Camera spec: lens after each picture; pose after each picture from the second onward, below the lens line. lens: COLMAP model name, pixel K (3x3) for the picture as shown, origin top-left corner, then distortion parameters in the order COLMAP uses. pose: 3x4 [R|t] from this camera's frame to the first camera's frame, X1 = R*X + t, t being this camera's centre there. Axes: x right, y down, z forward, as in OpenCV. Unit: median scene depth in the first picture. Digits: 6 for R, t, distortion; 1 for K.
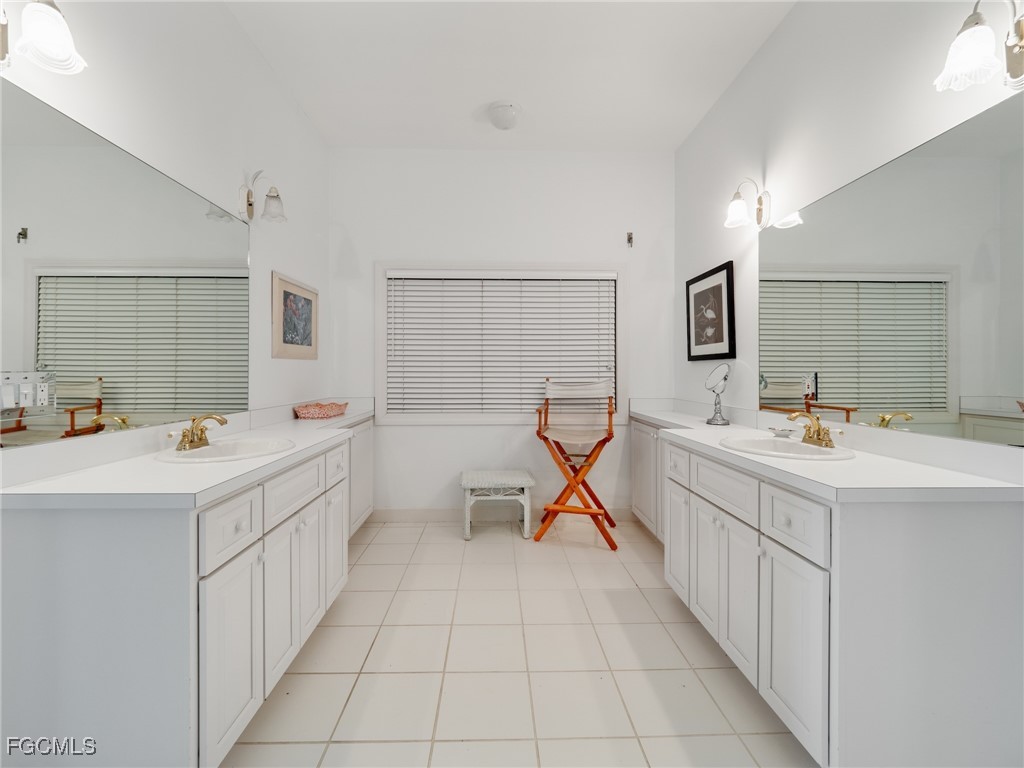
lens RADIAL K [[453.9, 0, 504.8], [0, 453.9, 372.5], [0, 0, 1]] dist [-0.003045, -0.000891]
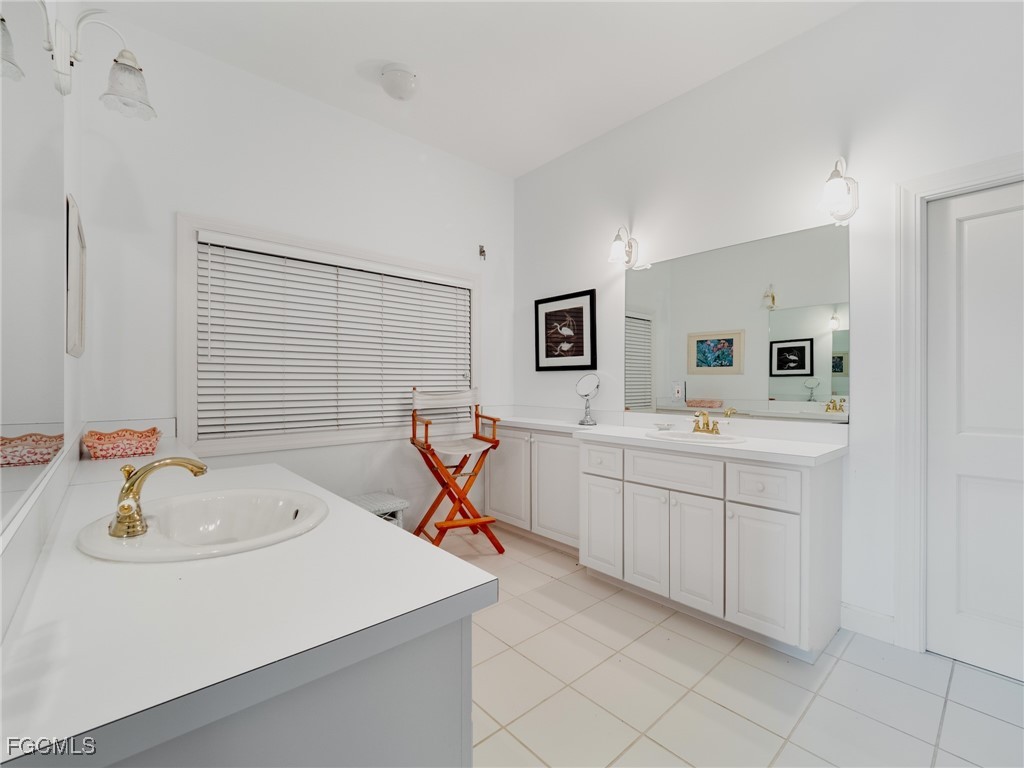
lens RADIAL K [[453.2, 0, 512.0], [0, 453.2, 384.0], [0, 0, 1]] dist [-0.002341, -0.000747]
pose [[0.754957, -0.000350, 0.655774, -0.390466], [-0.002070, 0.999994, 0.002916, 0.003256], [-0.655771, -0.003559, 0.754951, 0.199385]]
